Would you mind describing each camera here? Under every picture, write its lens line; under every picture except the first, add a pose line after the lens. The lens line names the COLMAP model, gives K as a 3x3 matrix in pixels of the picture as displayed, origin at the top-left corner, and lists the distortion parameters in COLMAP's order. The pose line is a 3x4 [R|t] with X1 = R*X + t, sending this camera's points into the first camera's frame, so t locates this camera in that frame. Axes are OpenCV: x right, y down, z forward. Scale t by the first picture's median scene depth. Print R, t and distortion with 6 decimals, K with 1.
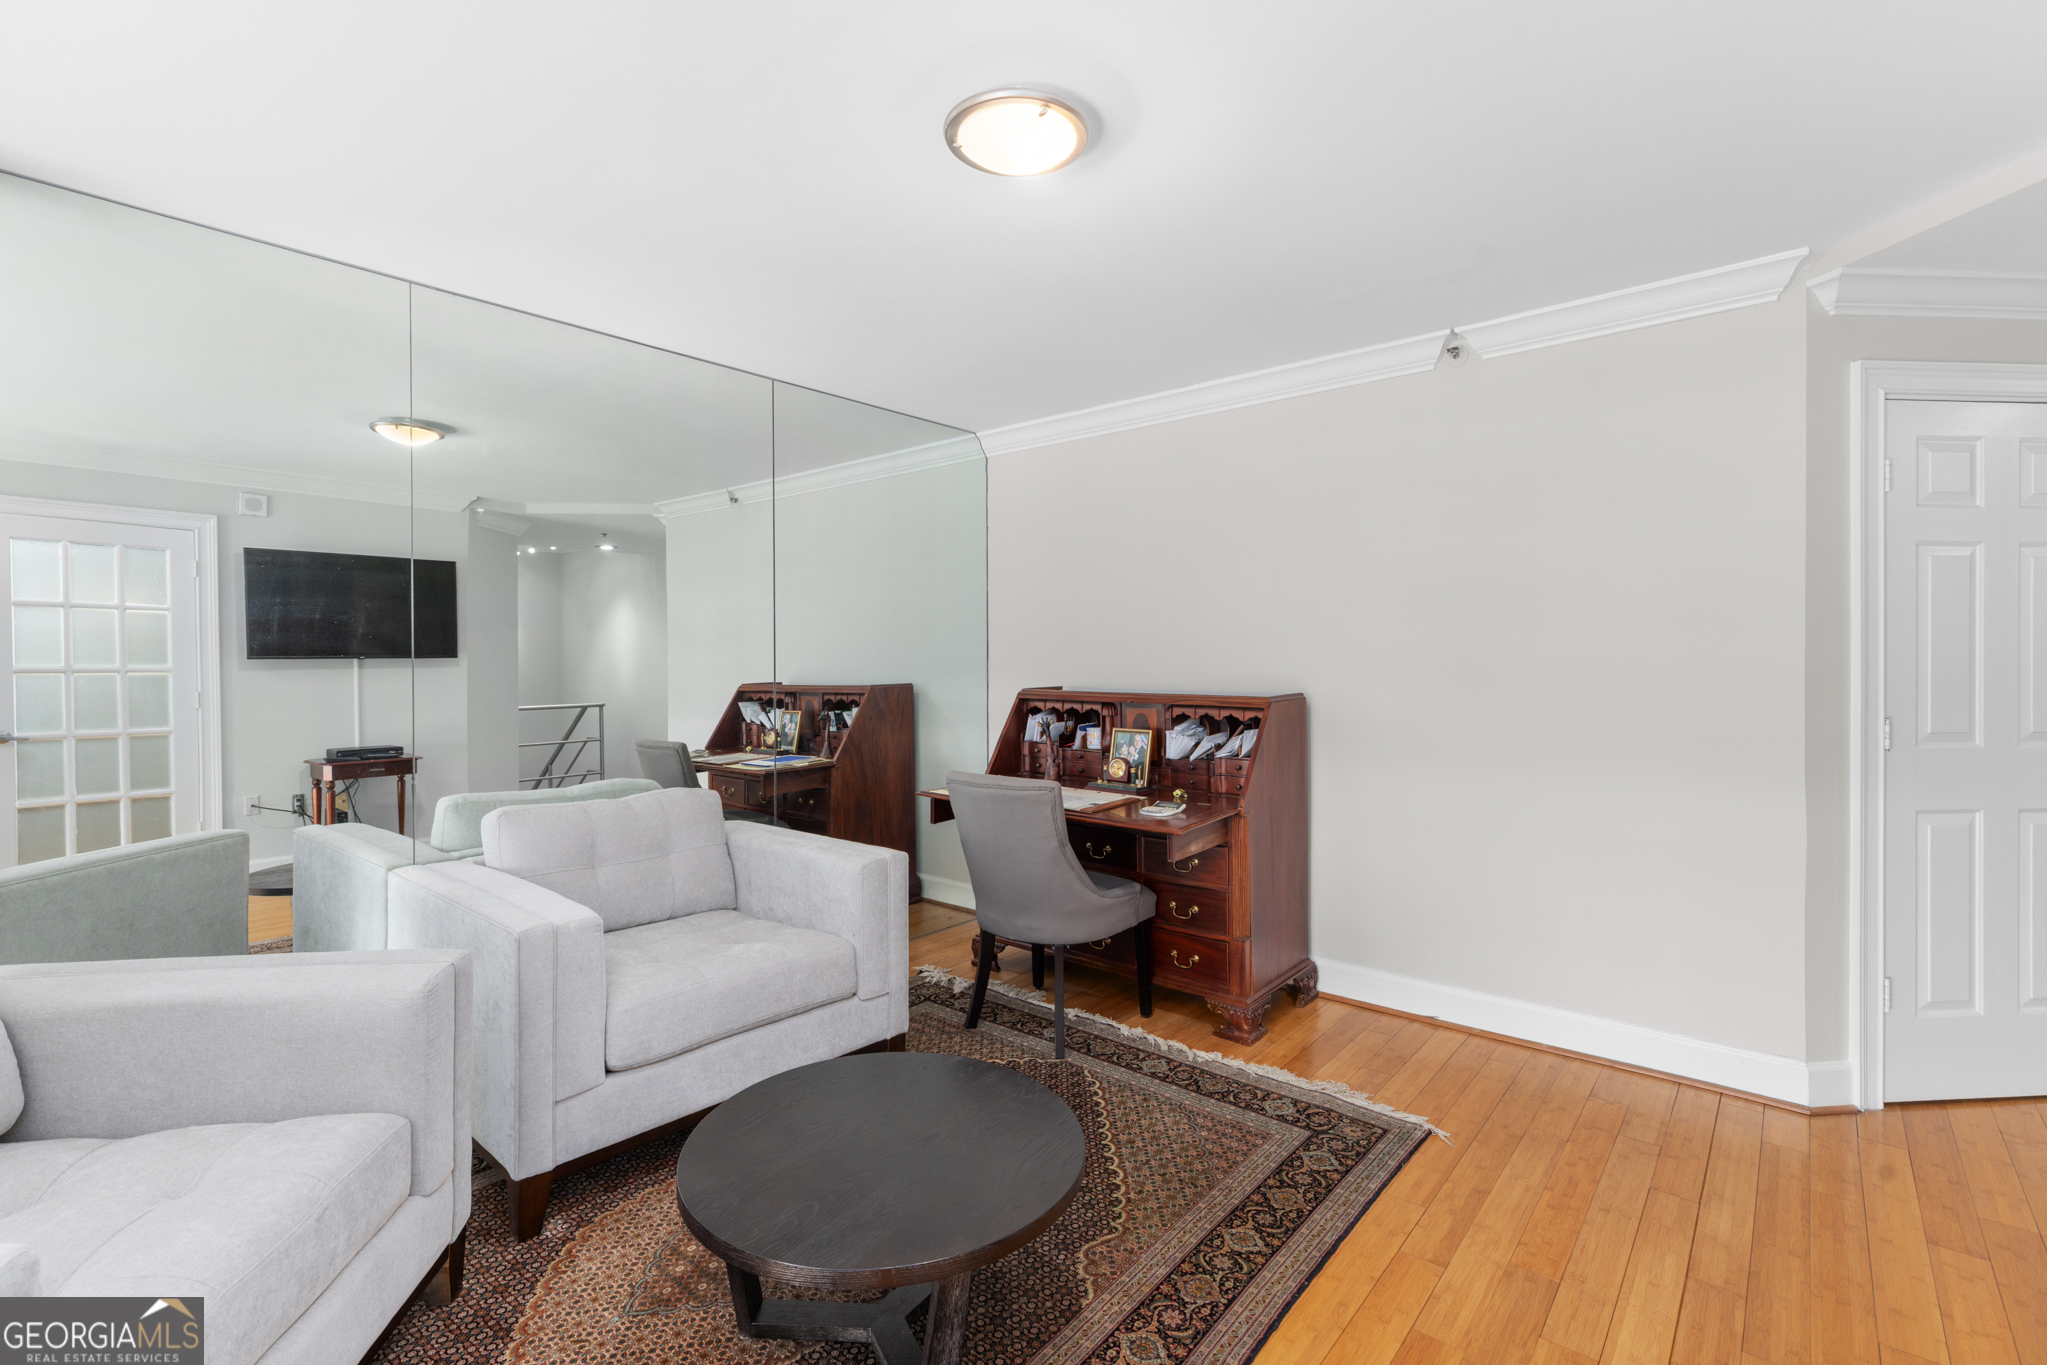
lens RADIAL K [[933.9, 0, 1075.2], [0, 933.9, 676.9], [0, 0, 1]] dist [-0.000347, 0.000218]
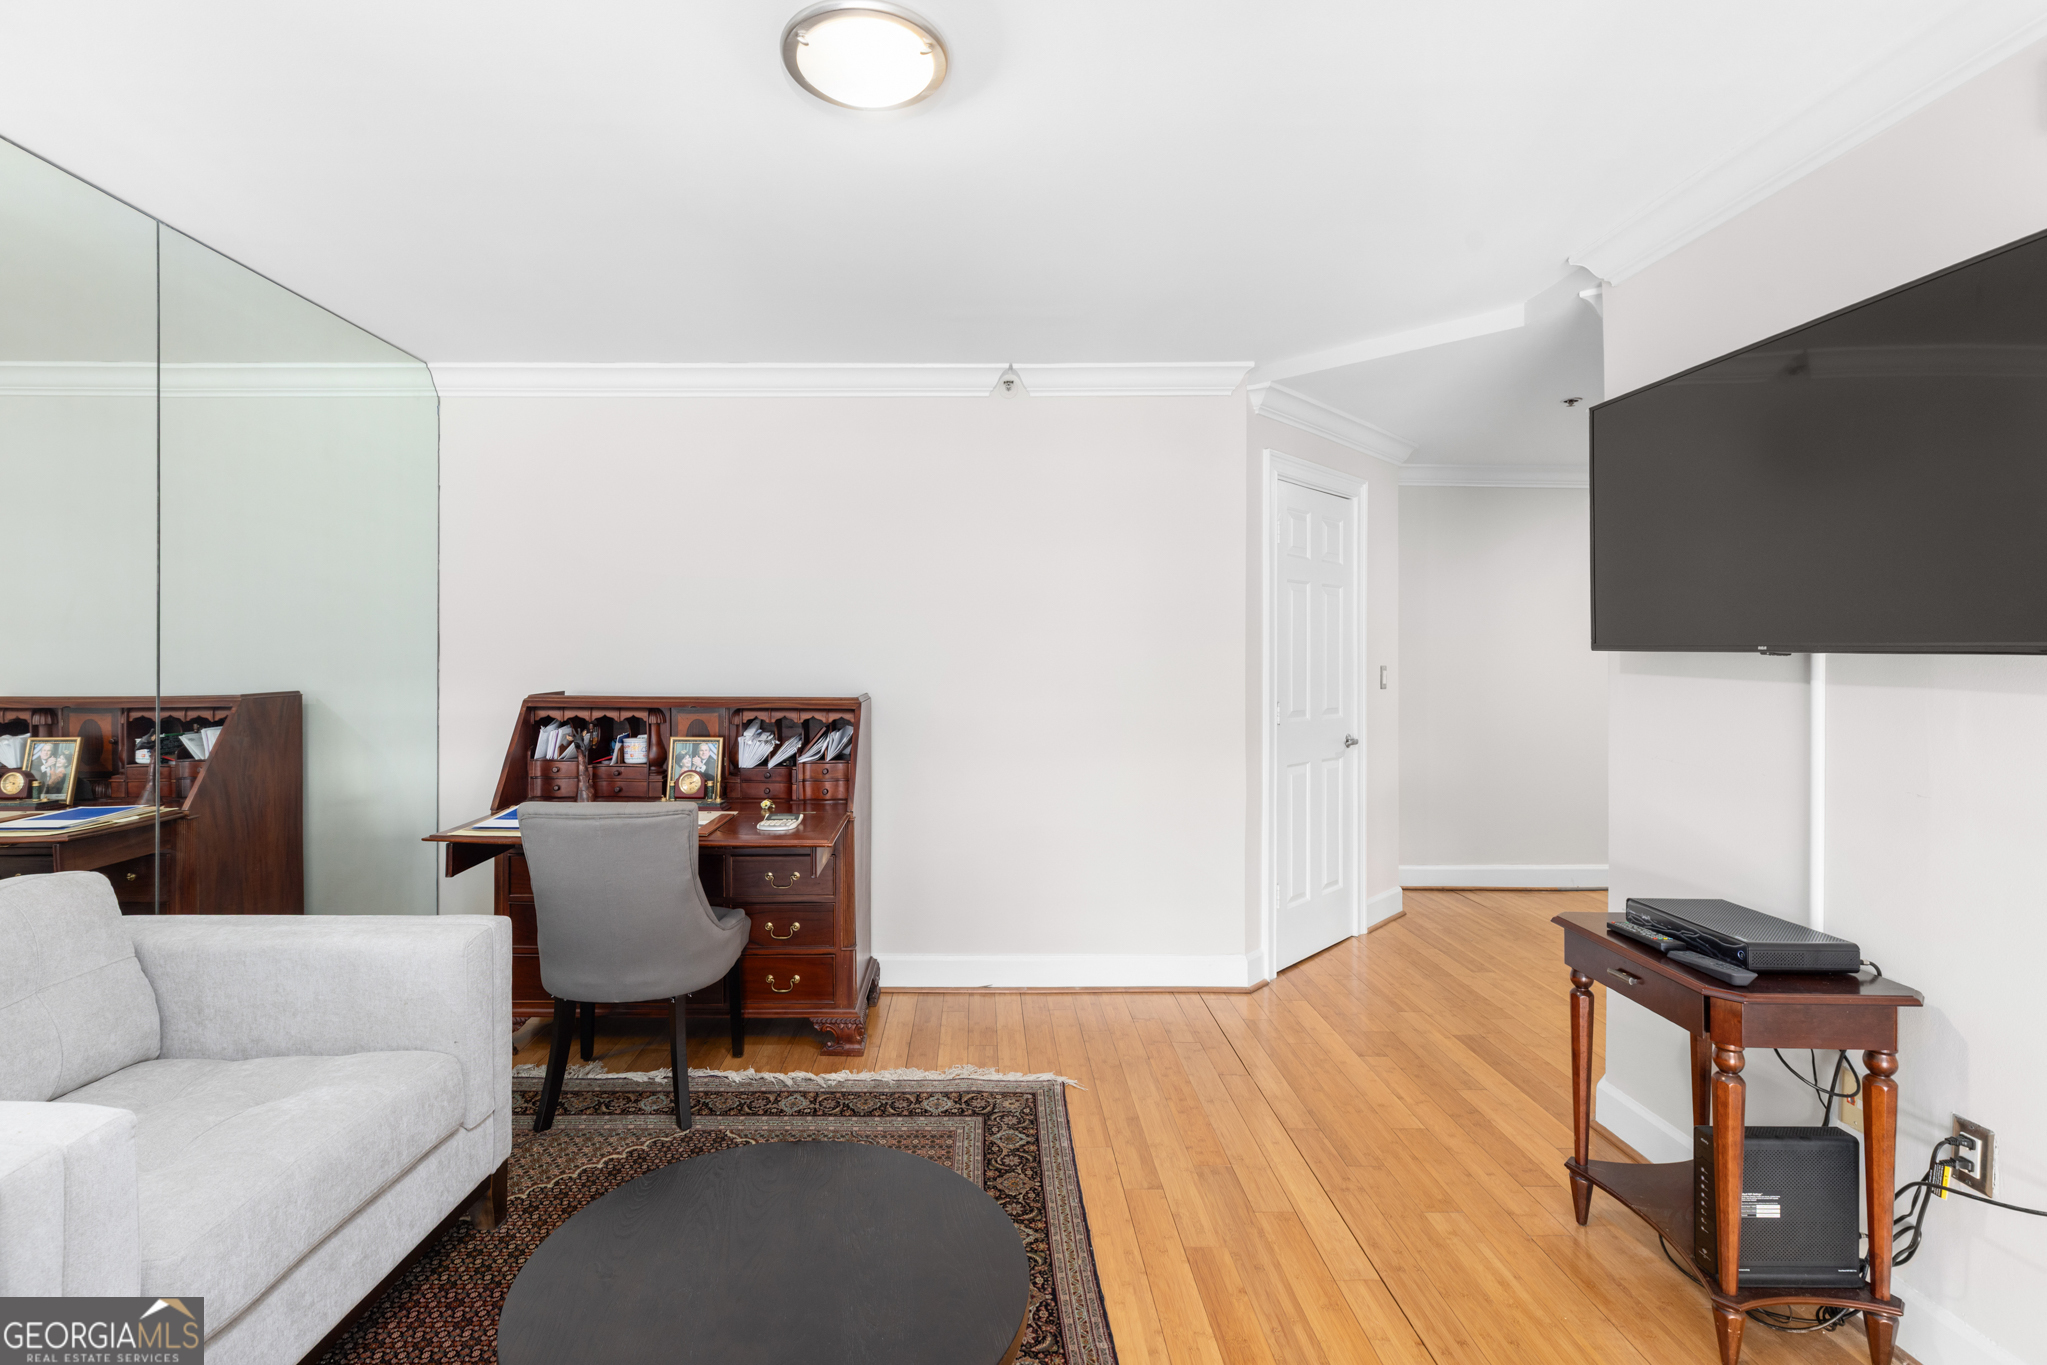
lens RADIAL K [[923.0, 0, 1024.5], [0, 923.0, 668.9], [0, 0, 1]] dist [0.002448, 0.000378]
pose [[0.770455, -0.003092, 0.637487, -0.289888], [0.008500, 0.999949, -0.005423, -0.001944], [-0.637438, 0.009597, 0.770442, 0.142468]]
